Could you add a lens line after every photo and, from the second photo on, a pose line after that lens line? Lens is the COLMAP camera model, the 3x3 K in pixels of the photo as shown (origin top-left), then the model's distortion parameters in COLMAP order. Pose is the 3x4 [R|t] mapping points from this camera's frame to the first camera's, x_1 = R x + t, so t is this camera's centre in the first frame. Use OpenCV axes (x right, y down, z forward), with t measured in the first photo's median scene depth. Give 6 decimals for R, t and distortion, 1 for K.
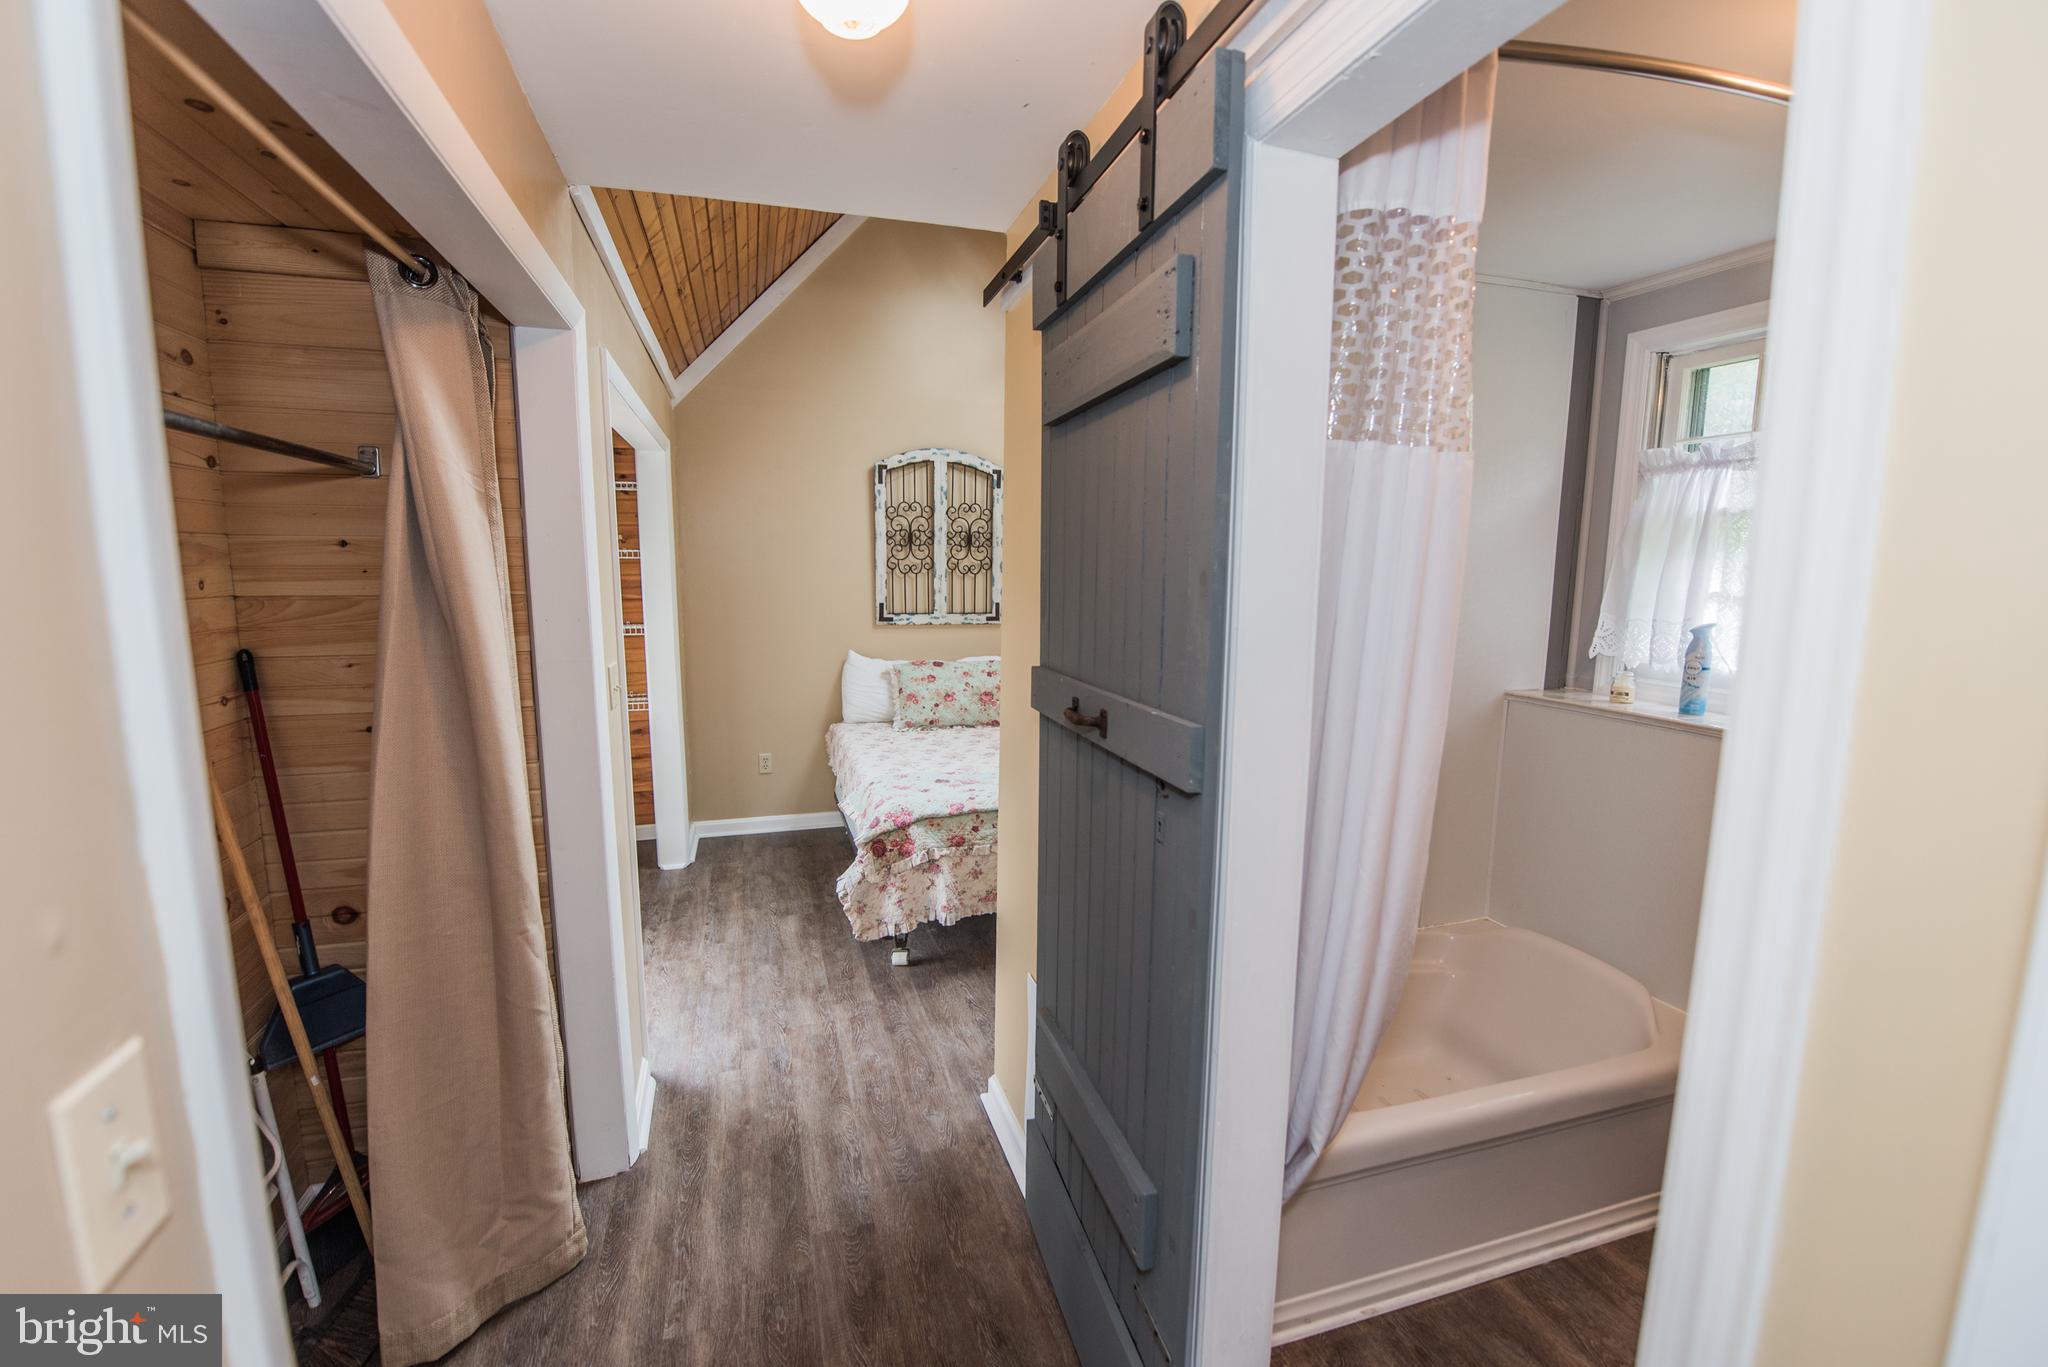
lens RADIAL K [[817.2, 0, 1019.6], [0, 817.2, 683.0], [0, 0, 1]] dist [-0.015477, -0.001932]
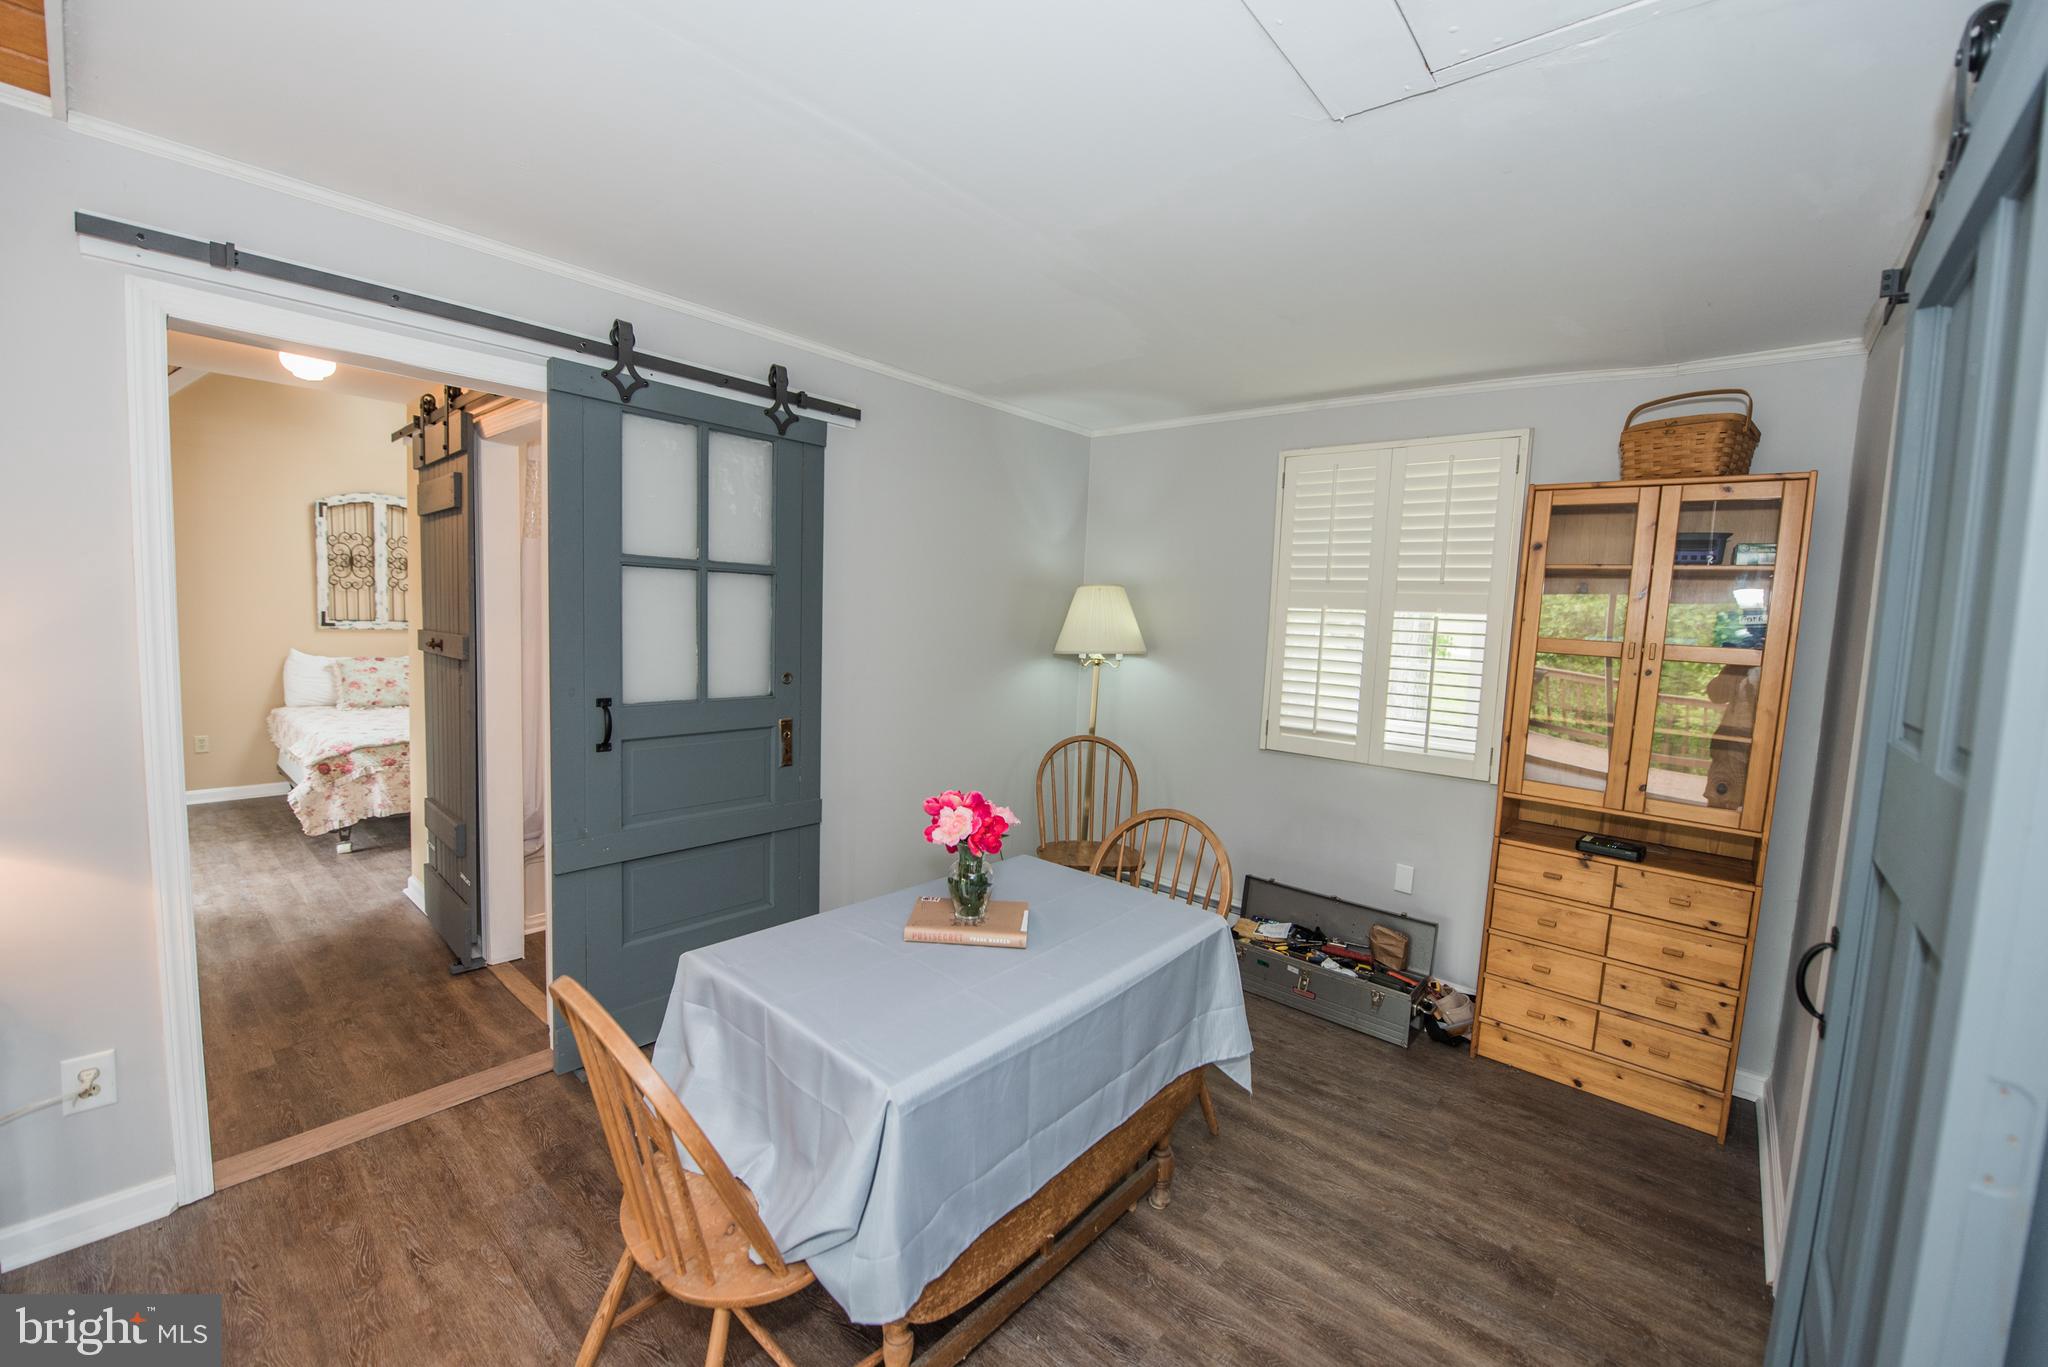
lens RADIAL K [[811.5, 0, 1022.8], [0, 811.5, 686.2], [0, 0, 1]] dist [-0.007042, -0.008709]
pose [[0.852469, -0.021308, 0.522344, 0.101434], [0.042770, 0.998662, -0.029062, 0.100182], [-0.521026, 0.047115, 0.852240, -0.613697]]
